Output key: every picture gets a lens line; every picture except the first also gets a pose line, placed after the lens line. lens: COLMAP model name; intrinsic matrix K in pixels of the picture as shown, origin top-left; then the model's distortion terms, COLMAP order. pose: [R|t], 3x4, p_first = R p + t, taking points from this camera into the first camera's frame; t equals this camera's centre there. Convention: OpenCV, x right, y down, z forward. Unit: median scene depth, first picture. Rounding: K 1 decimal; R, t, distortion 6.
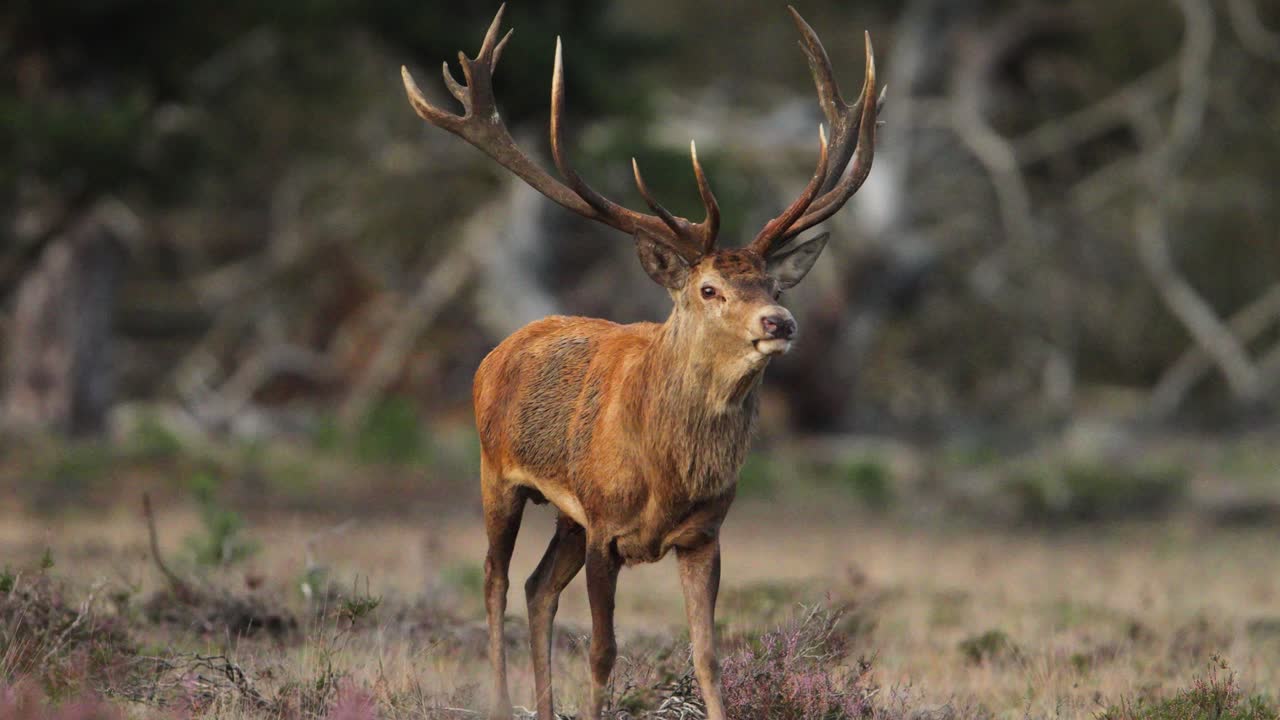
lens RADIAL K [[963.3, 0, 639.7], [0, 963.3, 359.1], [0, 0, 1]] dist [-0.004706, 0.003940]
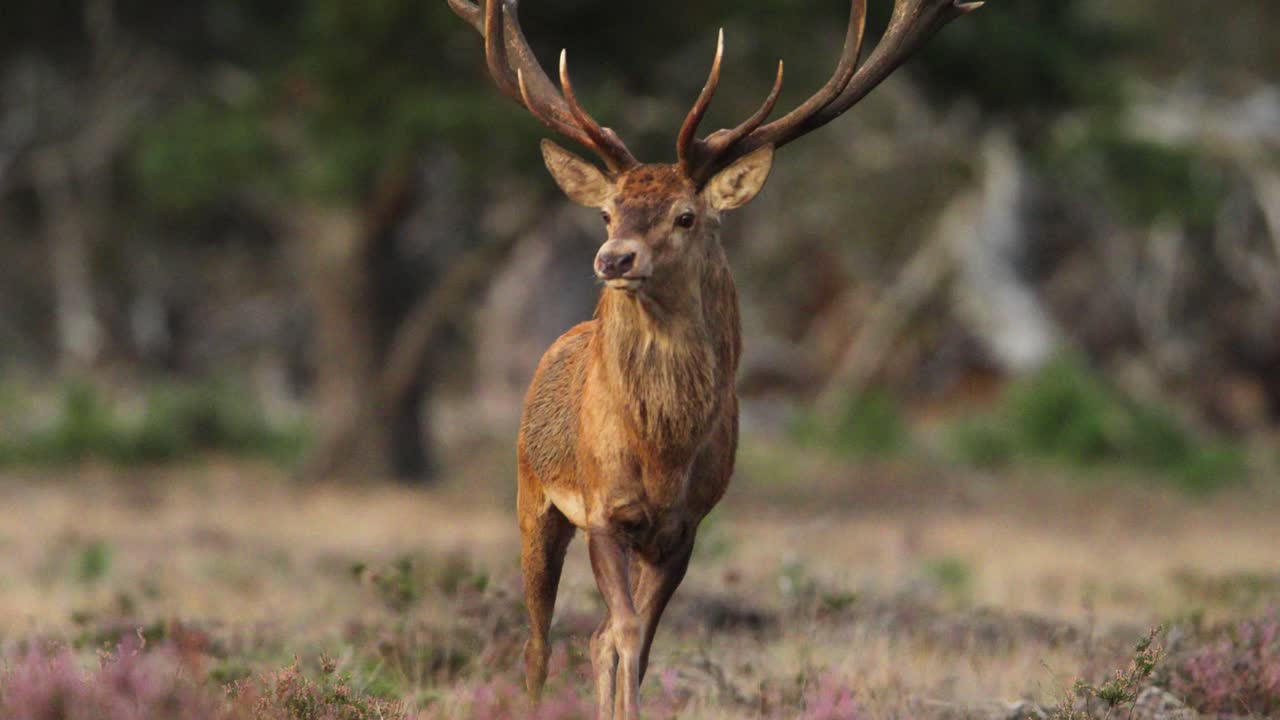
lens RADIAL K [[963.3, 0, 639.9], [0, 963.3, 360.8], [0, 0, 1]] dist [-0.004706, 0.003940]
pose [[0.999941, -0.009204, 0.005739, -0.499943], [0.009155, 0.999922, 0.008471, -0.002223], [-0.005817, -0.008417, 0.999948, 0.005796]]
